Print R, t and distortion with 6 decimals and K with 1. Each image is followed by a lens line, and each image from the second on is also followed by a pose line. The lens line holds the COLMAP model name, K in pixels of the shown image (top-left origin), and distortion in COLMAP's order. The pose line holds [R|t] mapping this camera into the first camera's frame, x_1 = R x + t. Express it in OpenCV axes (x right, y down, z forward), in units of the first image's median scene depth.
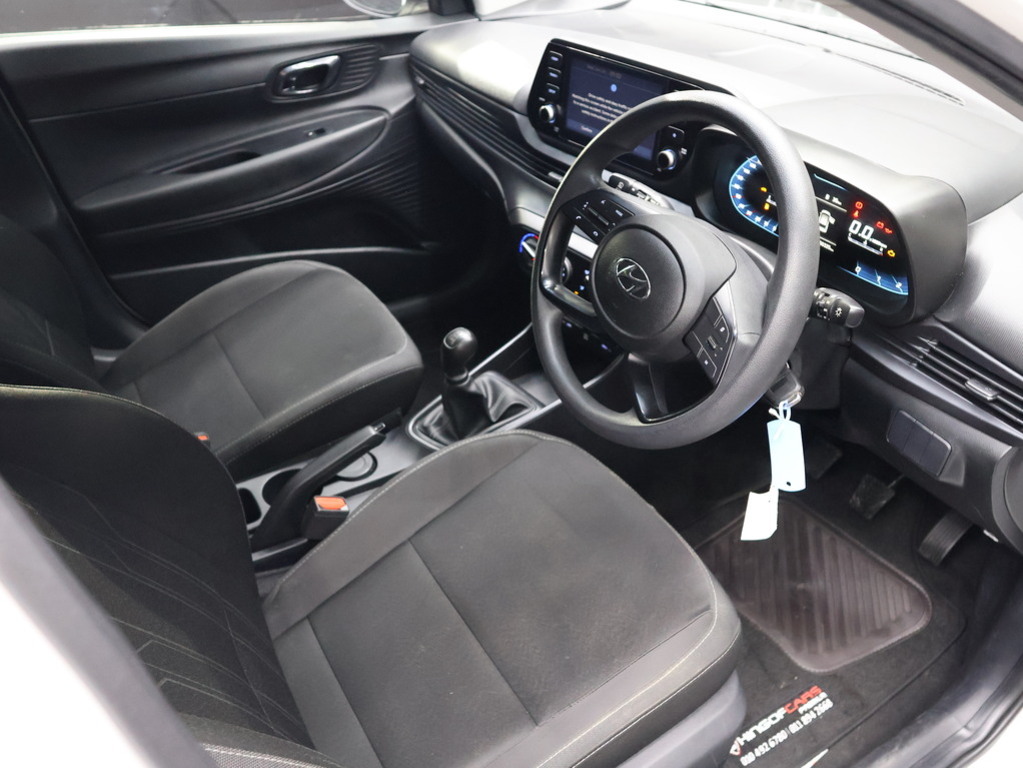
lens RADIAL K [[859.9, 0, 511.5], [0, 859.9, 384.0], [0, 0, 1]] dist [-0.010748, -0.007884]
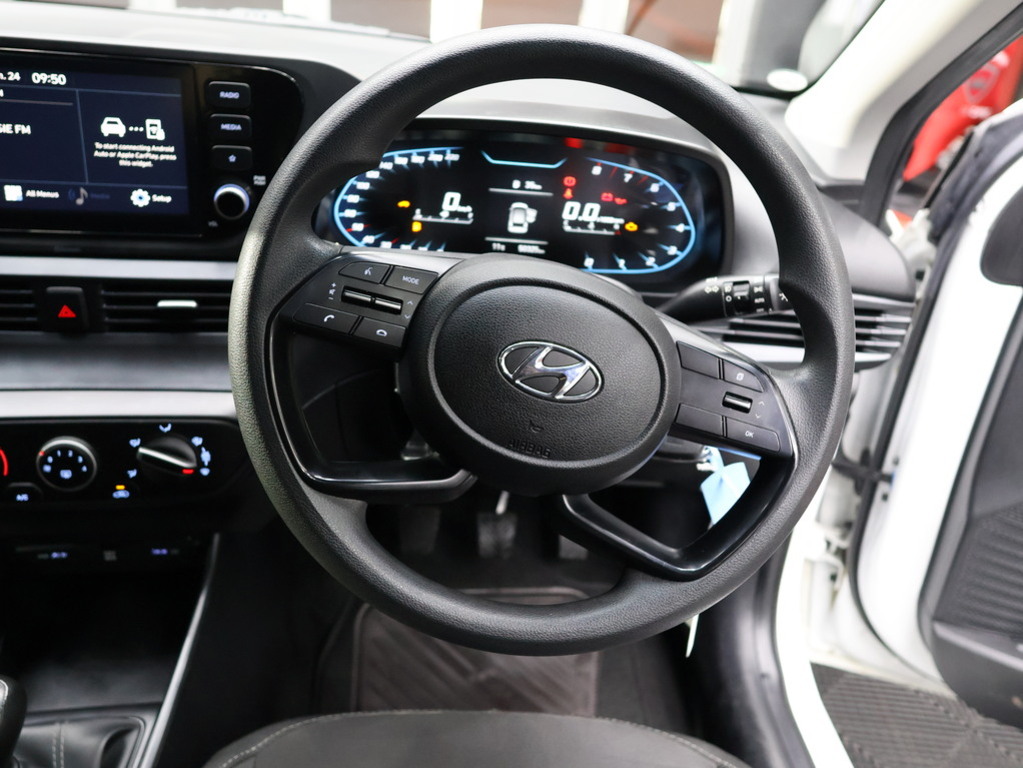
lens RADIAL K [[859.9, 0, 511.5], [0, 859.9, 384.0], [0, 0, 1]] dist [-0.010748, -0.007884]
pose [[0.467325, -0.379166, 0.798649, -0.279266], [0.428158, 0.887421, 0.170777, -0.197545], [-0.773491, 0.262140, 0.577057, 0.640500]]
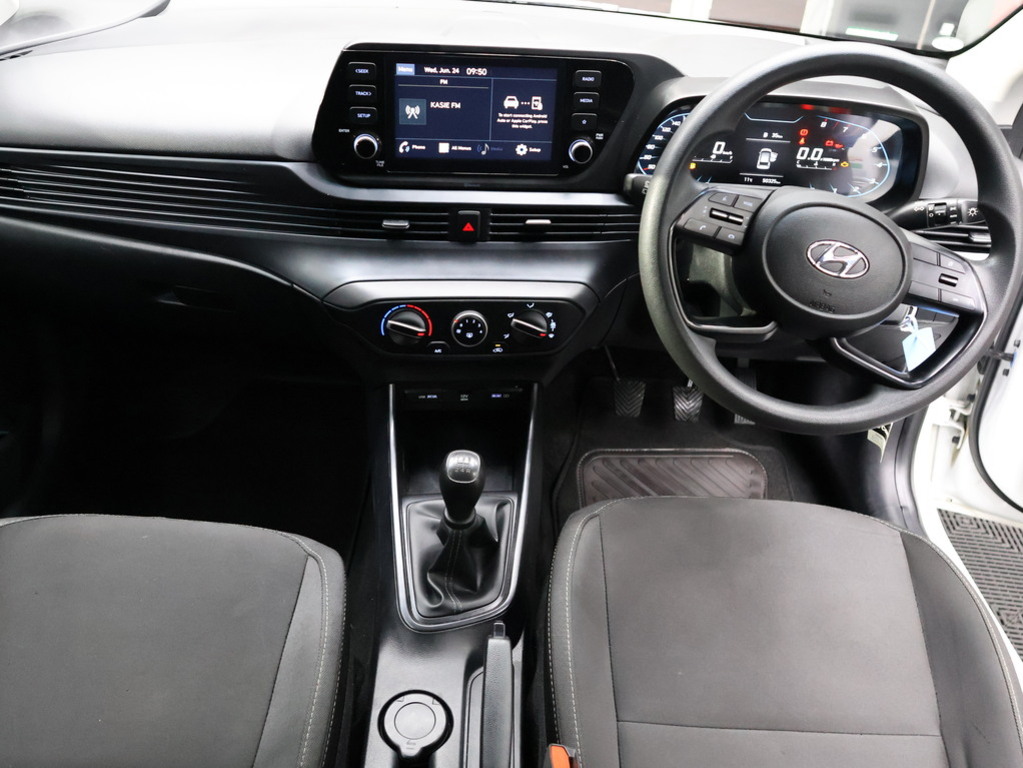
lens RADIAL K [[844.0, 0, 511.5], [0, 844.0, 384.0], [0, 0, 1]] dist [-0.009529, -0.011332]
pose [[0.525539, -0.446432, 0.724229, -0.663714], [0.439803, 0.871255, 0.217918, -0.316945], [-0.728274, 0.203993, 0.654221, 0.633606]]
